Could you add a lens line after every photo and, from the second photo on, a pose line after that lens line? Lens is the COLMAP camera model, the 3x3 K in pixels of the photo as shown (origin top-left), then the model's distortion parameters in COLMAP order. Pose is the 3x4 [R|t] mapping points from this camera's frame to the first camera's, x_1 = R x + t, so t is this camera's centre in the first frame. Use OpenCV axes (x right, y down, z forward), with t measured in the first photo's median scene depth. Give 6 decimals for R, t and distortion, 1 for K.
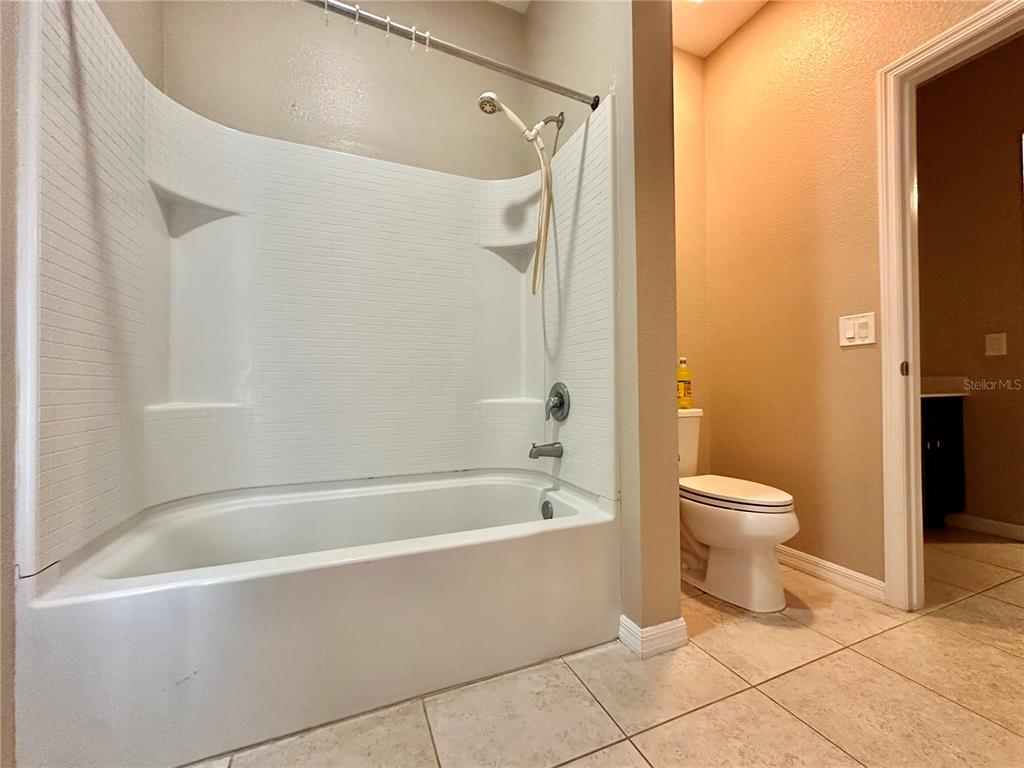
lens RADIAL K [[408.5, 0, 510.8], [0, 408.5, 383.6], [0, 0, 1]] dist [-0.001553, -0.000096]
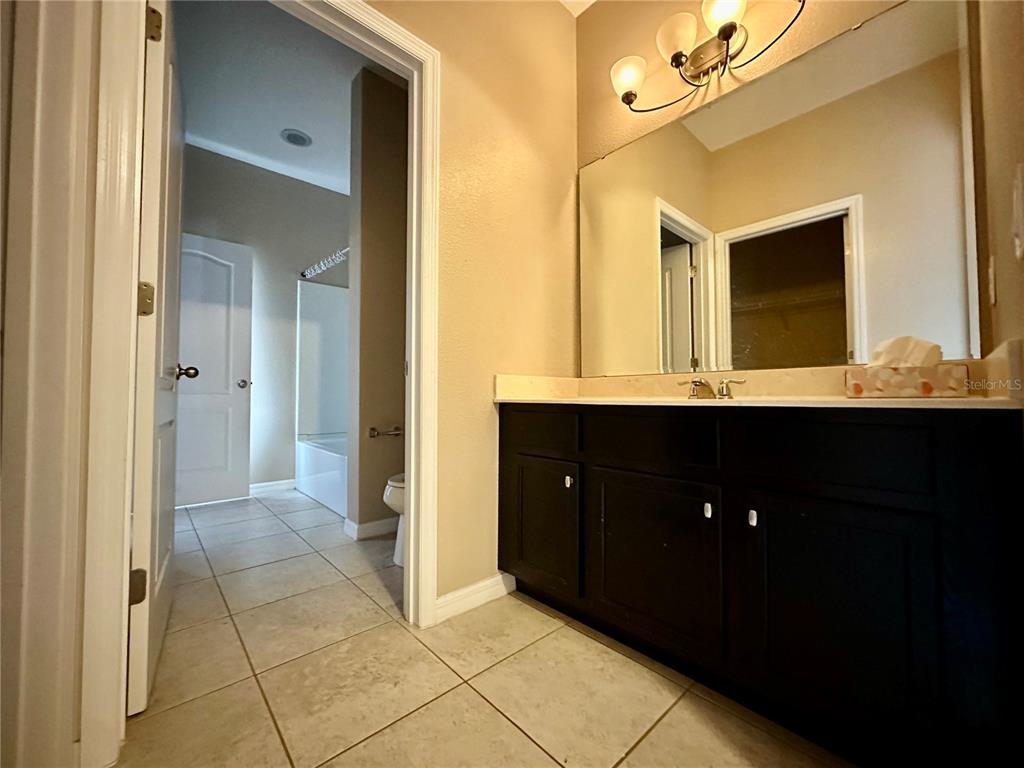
lens RADIAL K [[408.5, 0, 510.8], [0, 408.5, 383.6], [0, 0, 1]] dist [-0.001553, -0.000096]
pose [[0.333852, -0.023376, -0.942336, 2.236059], [0.008223, 0.999727, -0.021886, 0.028683], [0.942590, -0.000442, 0.333953, 1.025050]]
